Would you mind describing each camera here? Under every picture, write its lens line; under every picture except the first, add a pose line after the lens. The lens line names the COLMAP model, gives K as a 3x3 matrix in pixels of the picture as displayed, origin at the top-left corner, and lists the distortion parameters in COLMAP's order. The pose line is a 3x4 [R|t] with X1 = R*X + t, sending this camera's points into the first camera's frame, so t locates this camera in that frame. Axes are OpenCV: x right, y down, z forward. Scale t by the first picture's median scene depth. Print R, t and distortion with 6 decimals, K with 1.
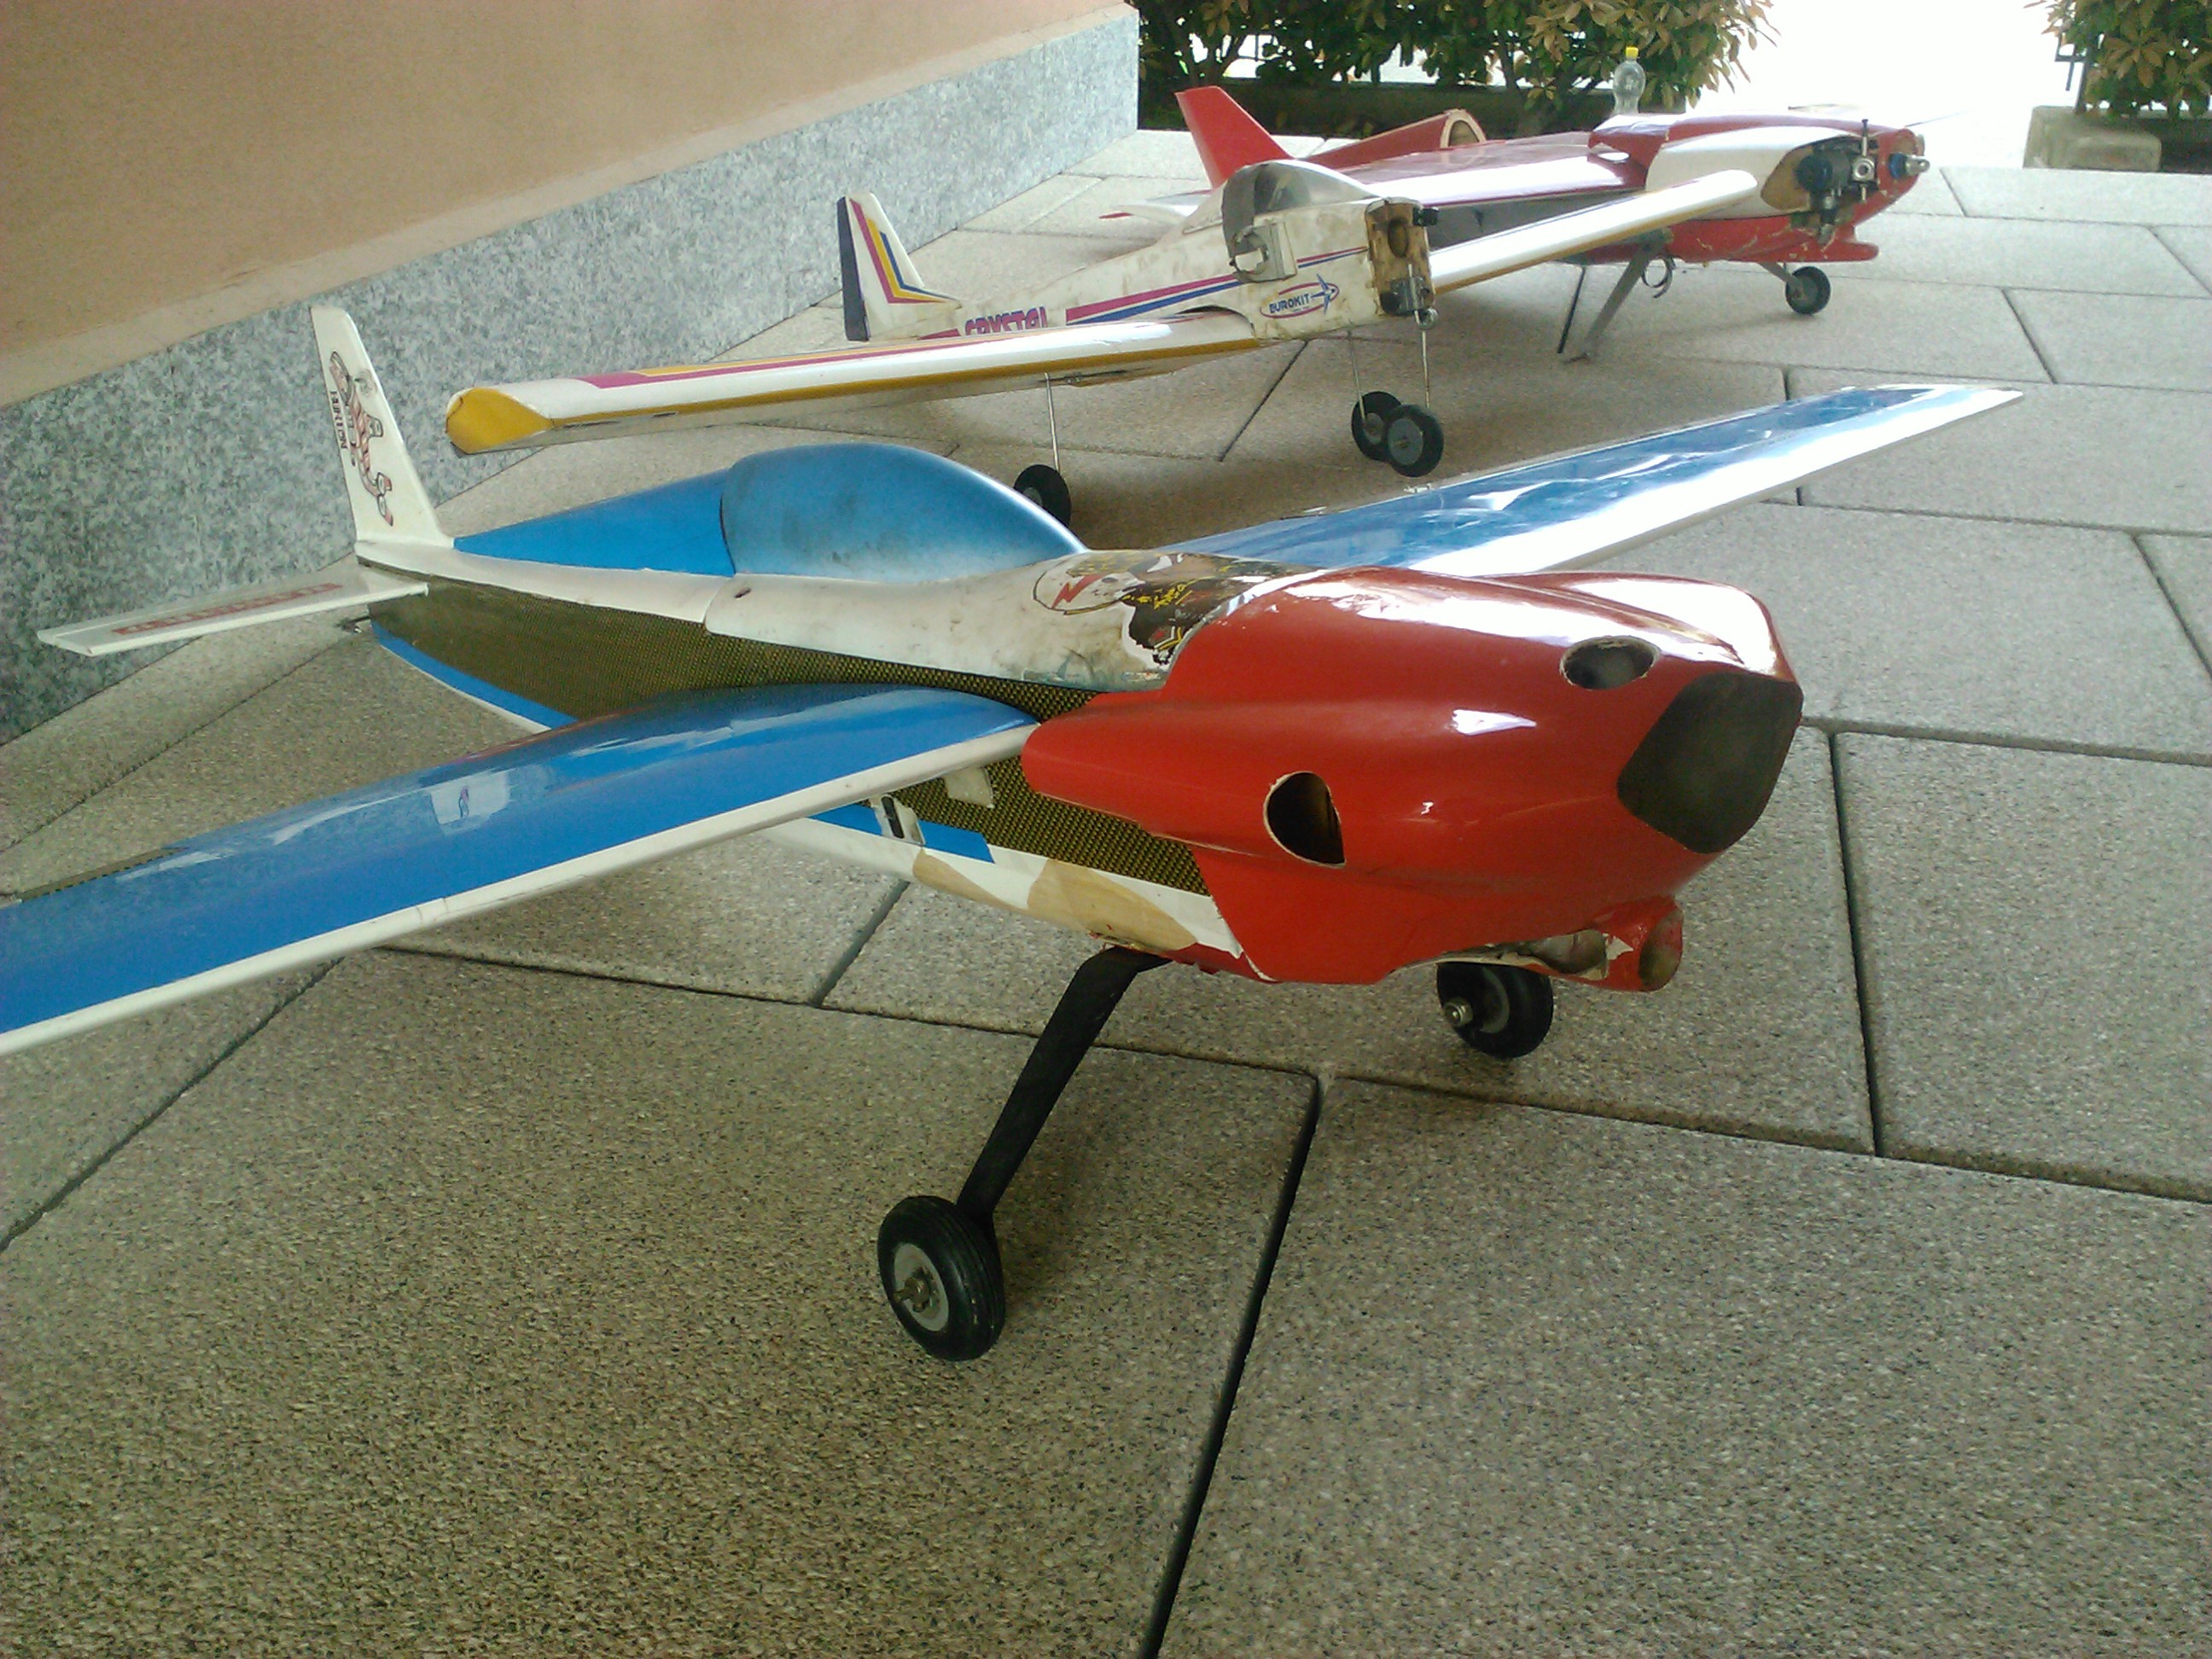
lens RADIAL K [[2209.6, 0, 1106.0], [0, 2209.6, 829.5], [0, 0, 1]] dist [-0.019571, 0.010790]
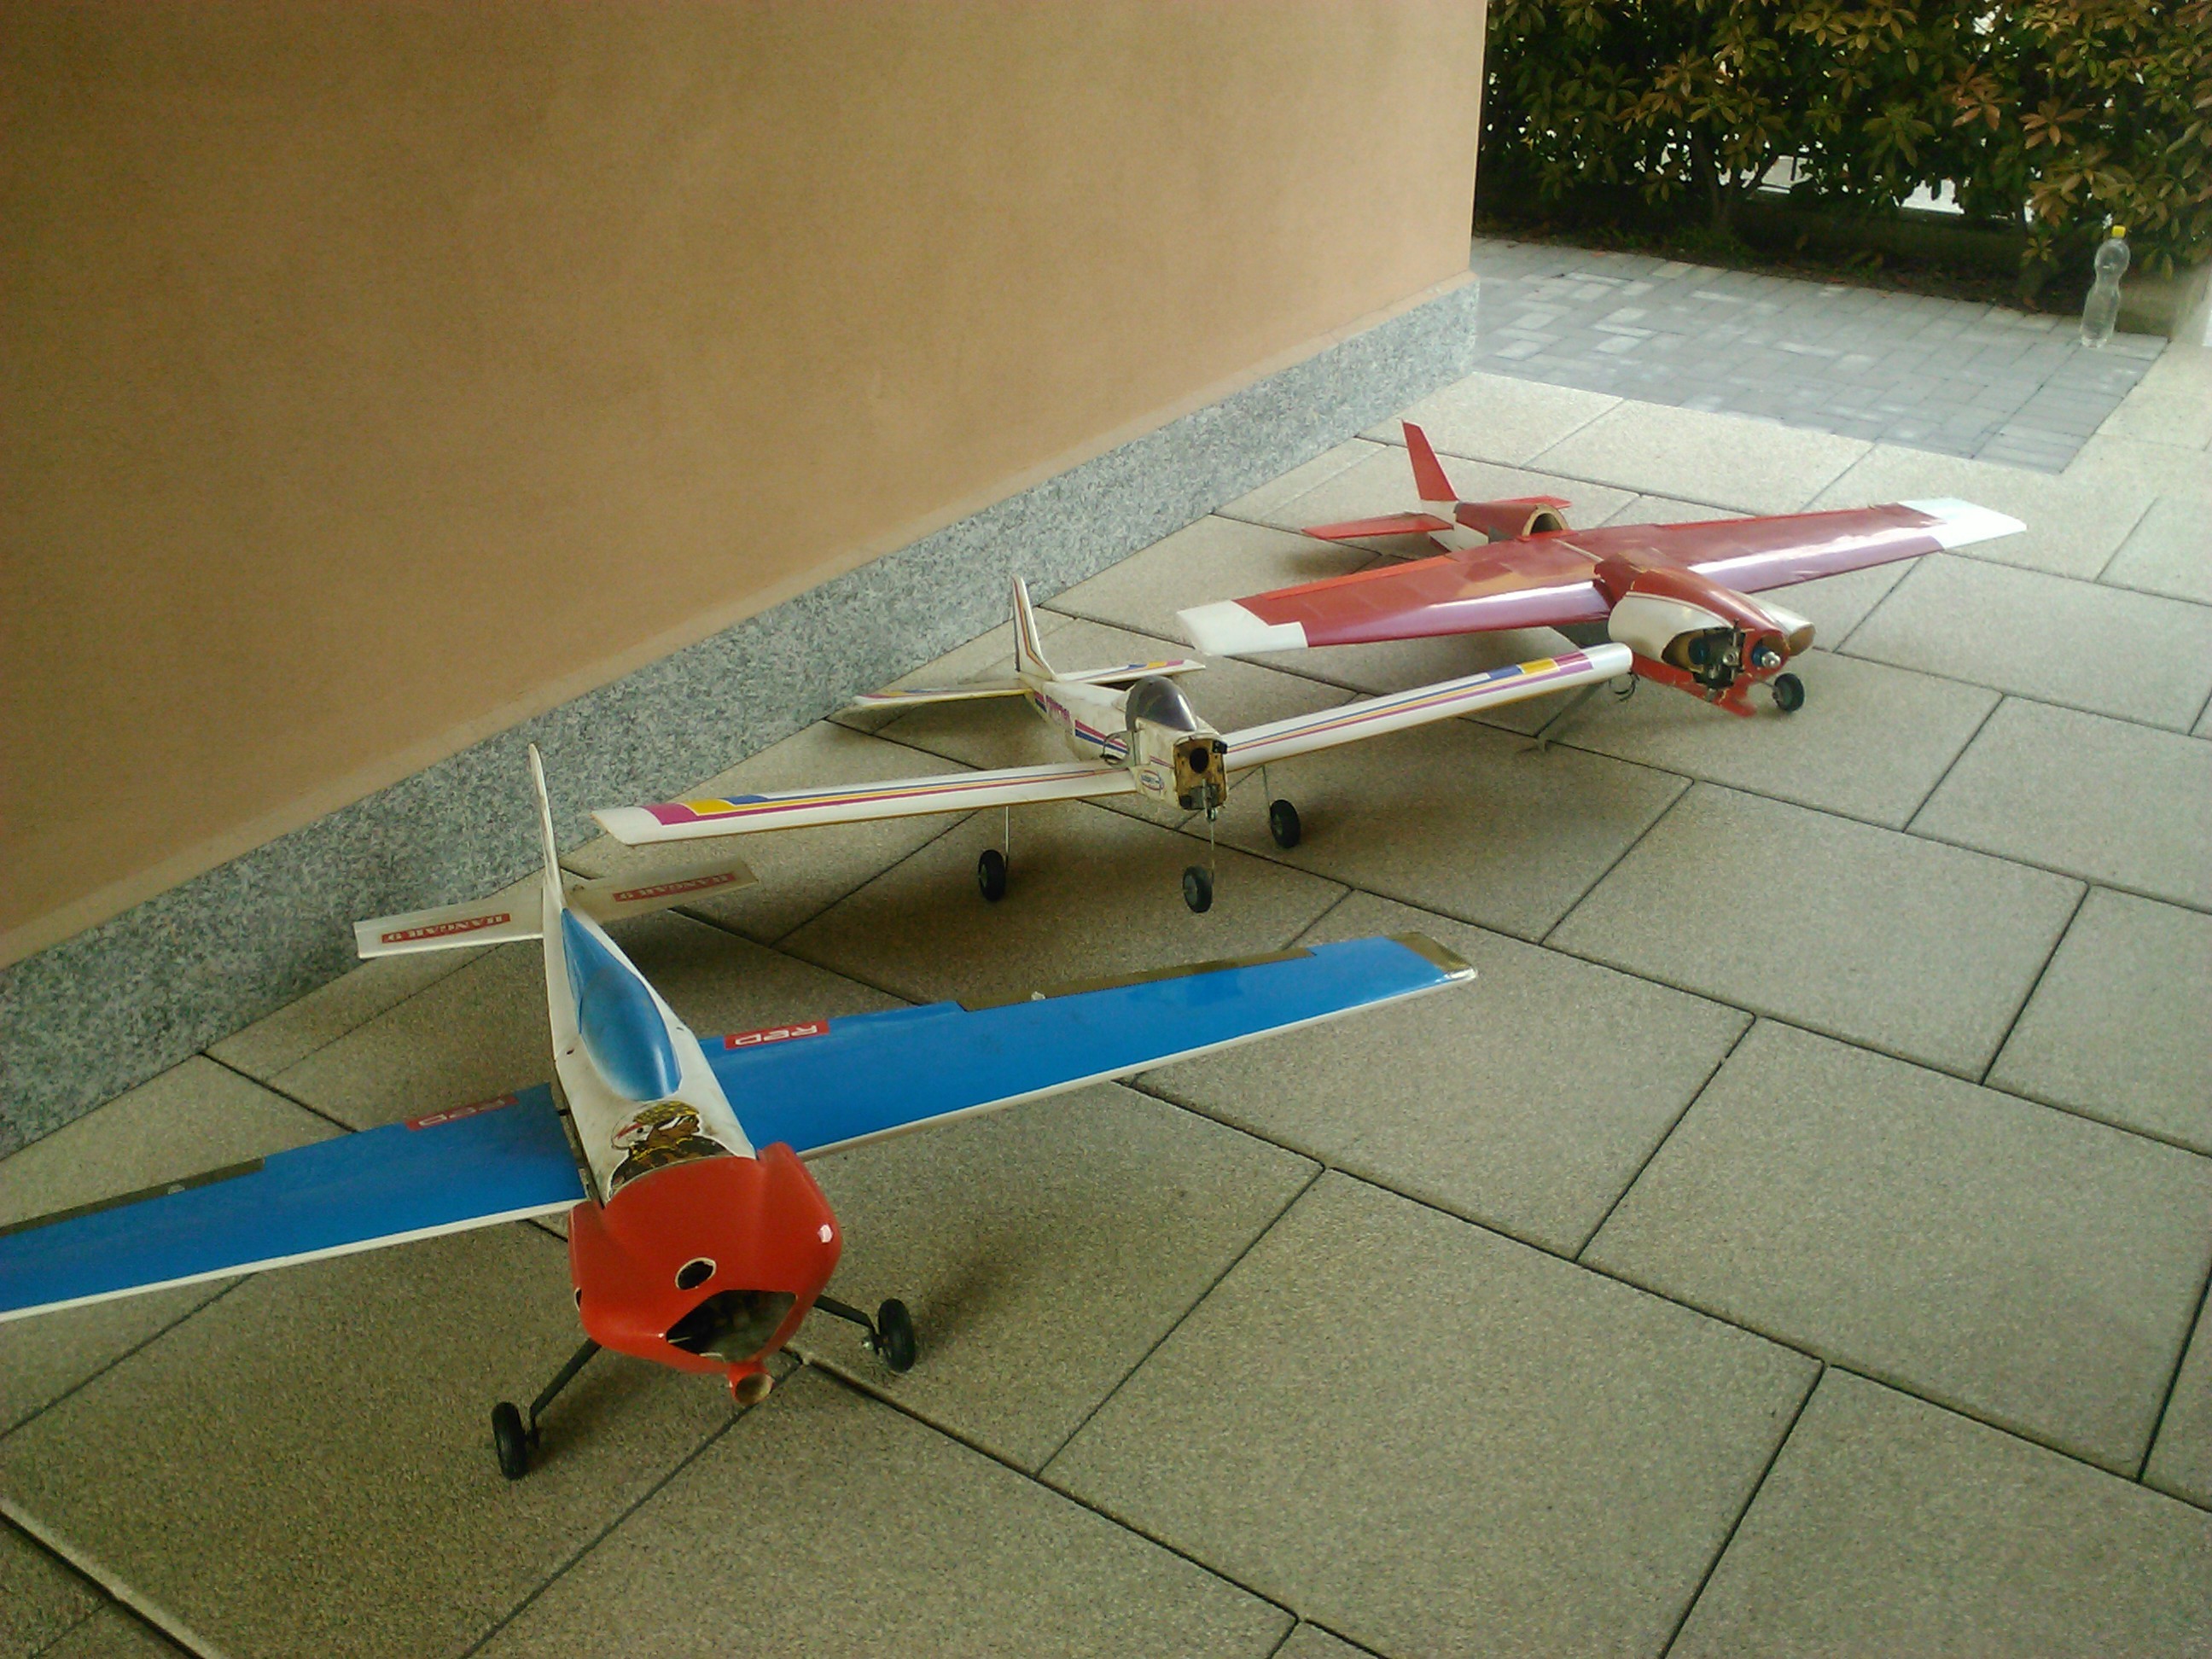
lens RADIAL K [[2192.0, 0, 1109.2], [0, 2192.0, 800.0], [0, 0, 1]] dist [0.131063, -0.531257]
pose [[0.940491, 0.150152, -0.304845, 0.539372], [-0.137638, 0.988524, 0.062264, -0.327630], [0.310695, -0.016600, 0.950365, -0.451218]]
